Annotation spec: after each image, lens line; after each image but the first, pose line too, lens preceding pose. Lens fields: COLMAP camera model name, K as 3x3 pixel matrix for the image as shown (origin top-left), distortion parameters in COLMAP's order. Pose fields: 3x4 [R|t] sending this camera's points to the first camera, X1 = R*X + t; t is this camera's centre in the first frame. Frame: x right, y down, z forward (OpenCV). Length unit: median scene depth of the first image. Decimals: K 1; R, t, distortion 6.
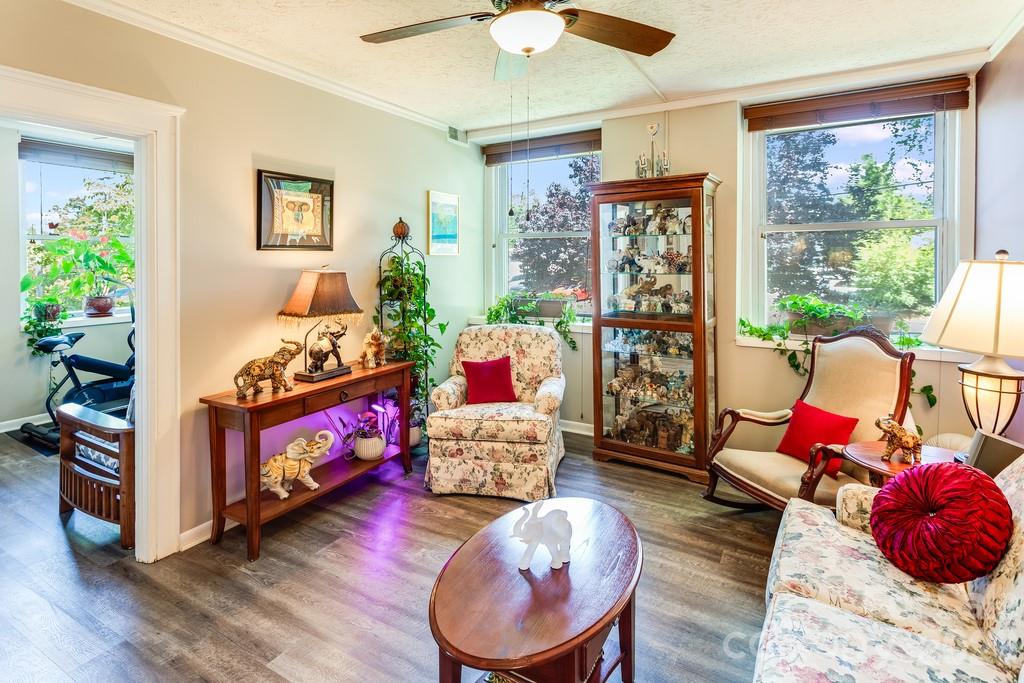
lens RADIAL K [[499.4, 0, 483.0], [0, 499.4, 262.9], [0, 0, 1]] dist [0.003815, 0.001554]
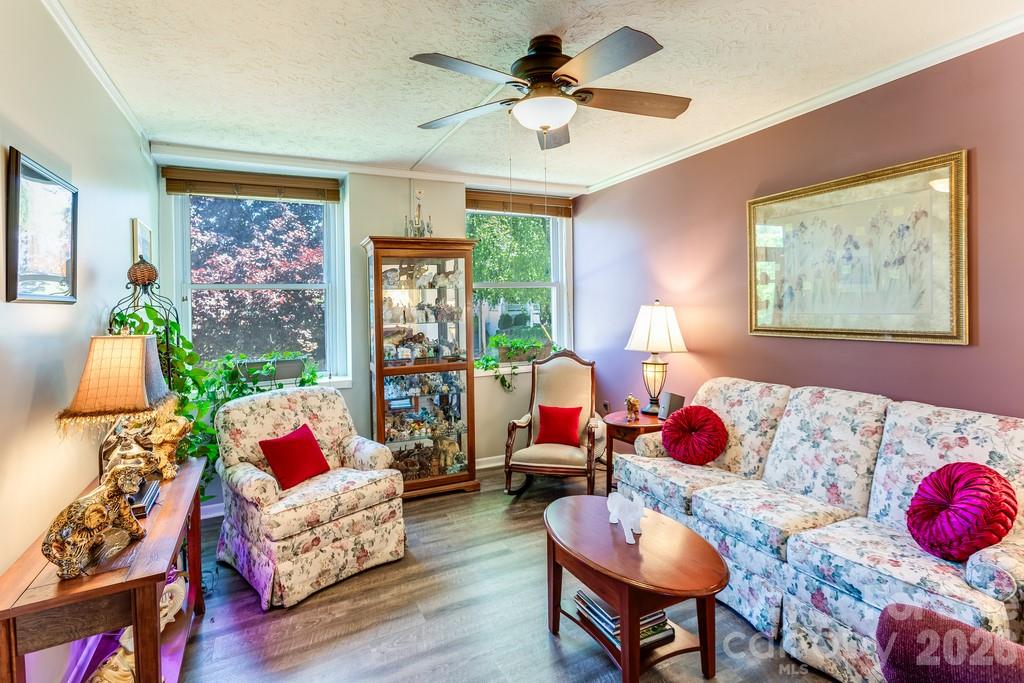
lens RADIAL K [[499.4, 0, 503.9], [0, 499.4, 311.5], [0, 0, 1]] dist [0.003815, 0.001554]
pose [[0.550479, -0.019576, 0.834620, -0.568850], [0.031321, 0.999505, 0.002785, -0.001936], [-0.834262, 0.024608, 0.550820, 0.262253]]
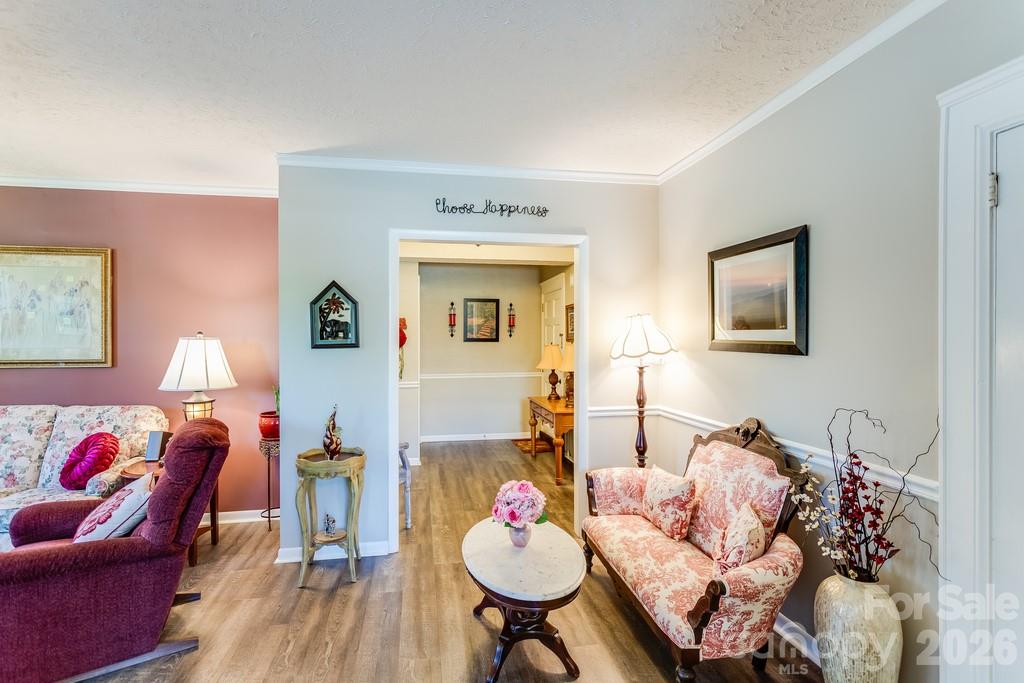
lens RADIAL K [[482.6, 0, 507.5], [0, 482.6, 343.7], [0, 0, 1]] dist [-0.000579, 0.000479]
pose [[-0.660505, -0.008498, 0.750774, -1.055393], [0.007535, 0.999811, 0.017946, 0.000482], [-0.750784, 0.017510, -0.660316, 0.158926]]
